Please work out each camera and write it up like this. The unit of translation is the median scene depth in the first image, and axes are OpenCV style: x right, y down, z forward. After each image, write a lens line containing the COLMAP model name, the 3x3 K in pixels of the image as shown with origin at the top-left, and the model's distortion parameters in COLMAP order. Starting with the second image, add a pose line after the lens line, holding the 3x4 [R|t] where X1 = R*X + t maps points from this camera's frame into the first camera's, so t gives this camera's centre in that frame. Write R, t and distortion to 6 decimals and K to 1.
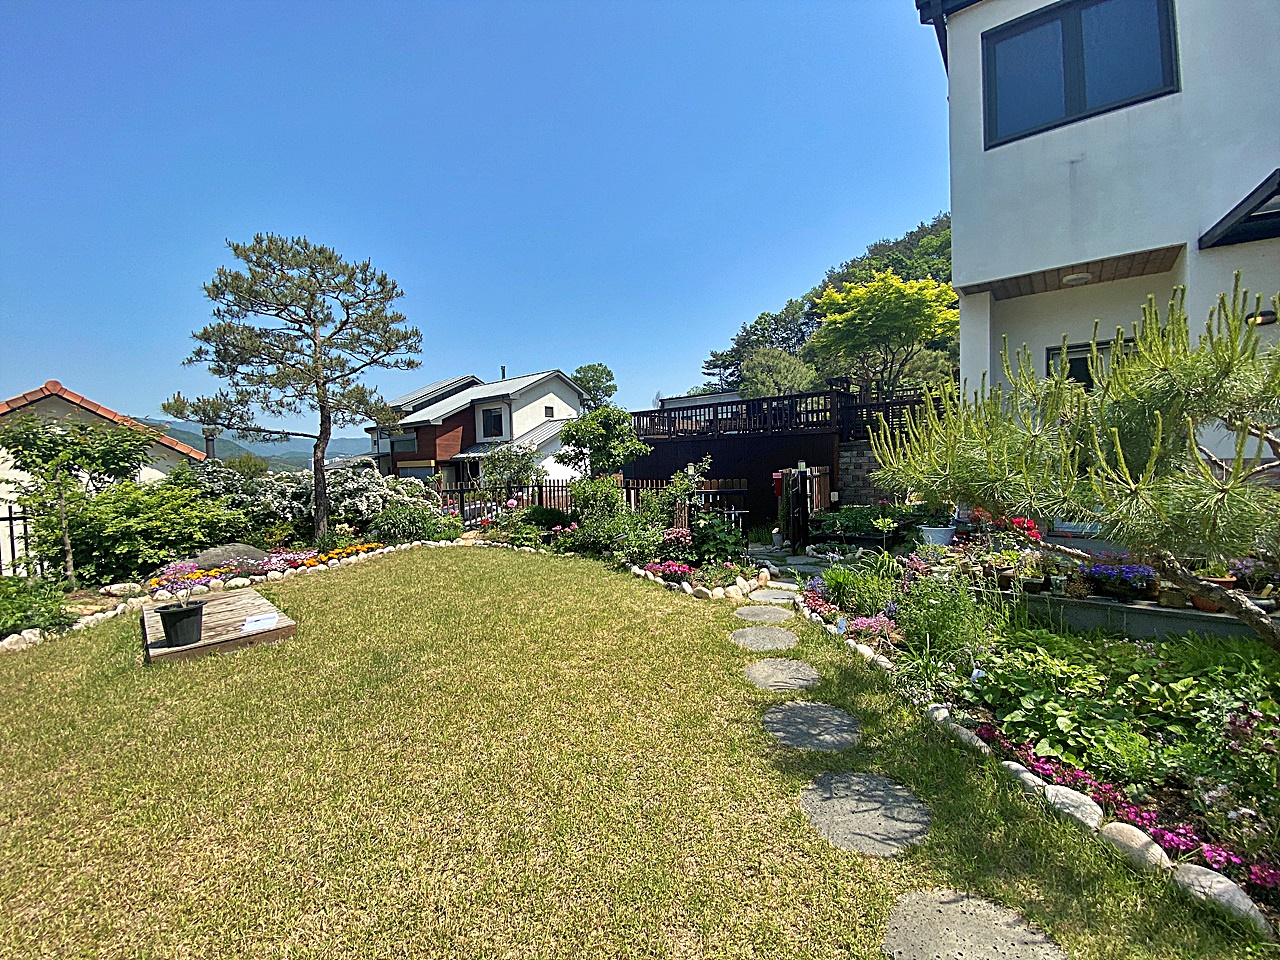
lens RADIAL K [[527.9, 0, 636.7], [0, 527.9, 474.4], [0, 0, 1]] dist [-0.005417, -0.009214]
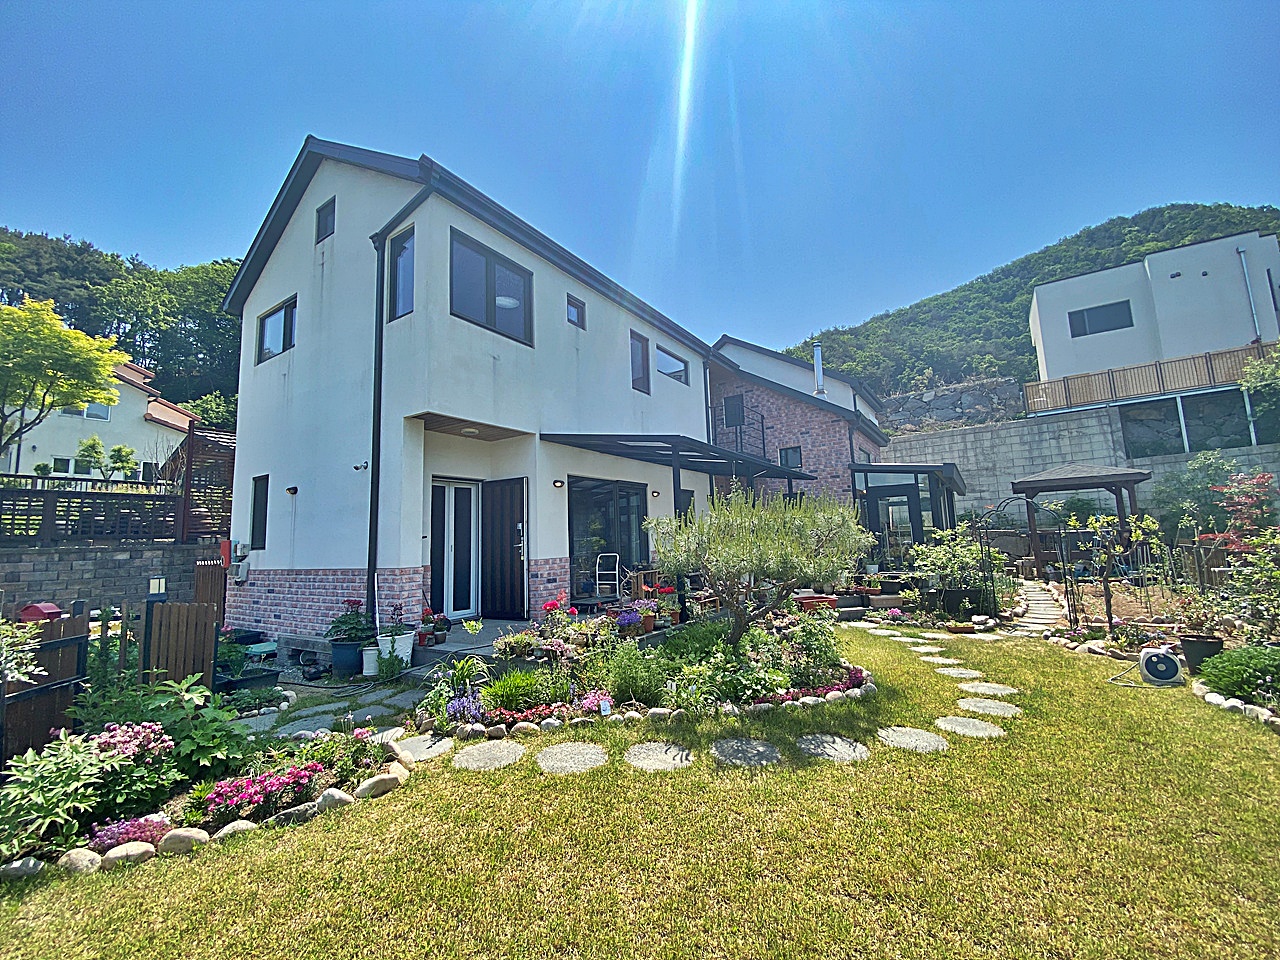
lens RADIAL K [[527.9, 0, 628.9], [0, 527.9, 480.1], [0, 0, 1]] dist [-0.005417, -0.009214]
pose [[-0.097957, 0.140082, 0.985282, -1.119700], [0.069253, 0.988603, -0.133669, -0.061431], [-0.992778, 0.055140, -0.106542, 1.457010]]
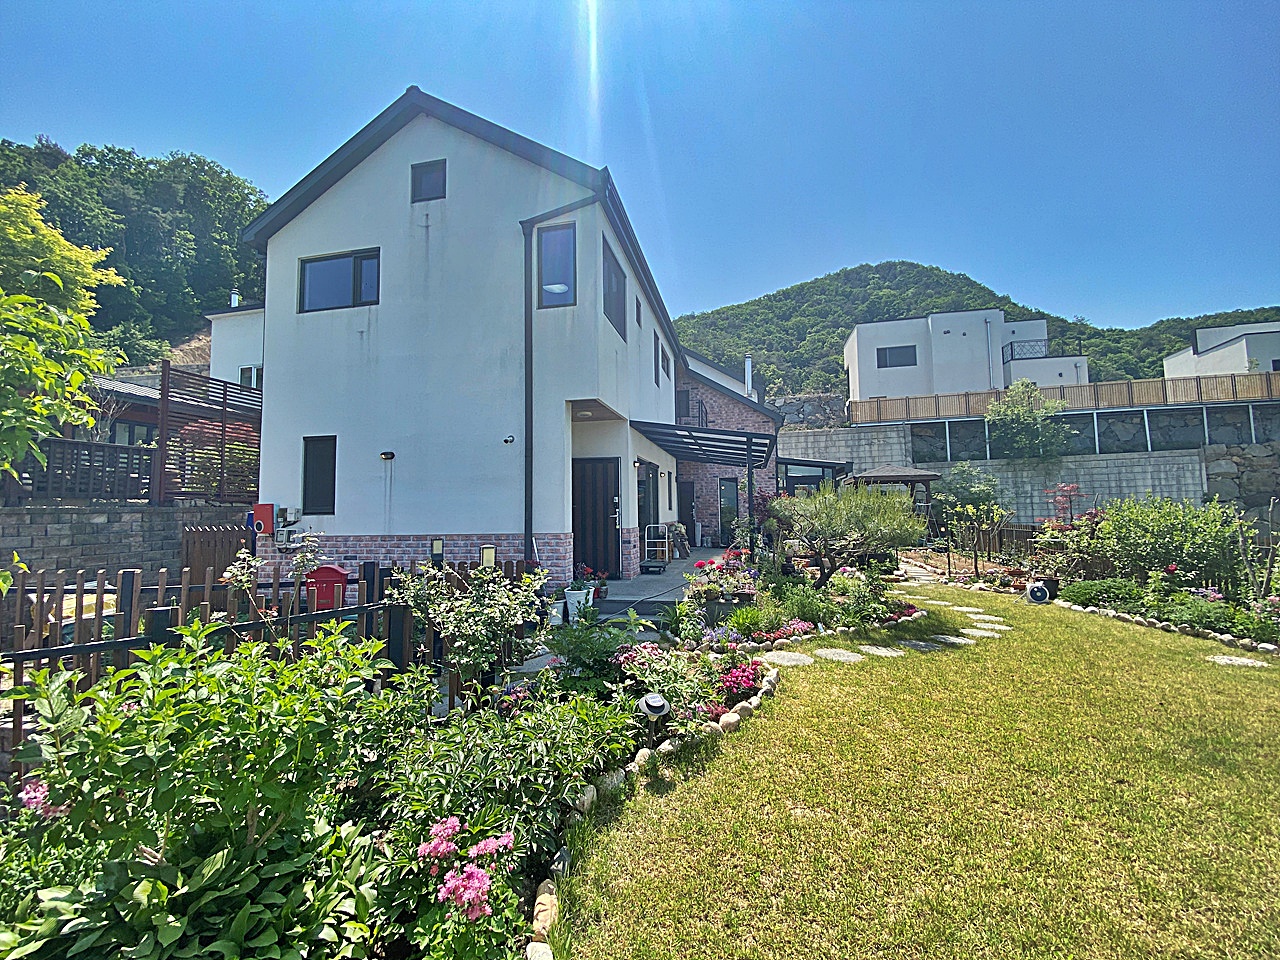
lens RADIAL K [[527.9, 0, 618.7], [0, 527.9, 484.2], [0, 0, 1]] dist [-0.005417, -0.009214]
pose [[-0.442714, 0.075244, 0.893500, -1.176899], [0.051017, 0.996972, -0.058679, -0.136406], [-0.895210, 0.019606, -0.445213, 3.203980]]
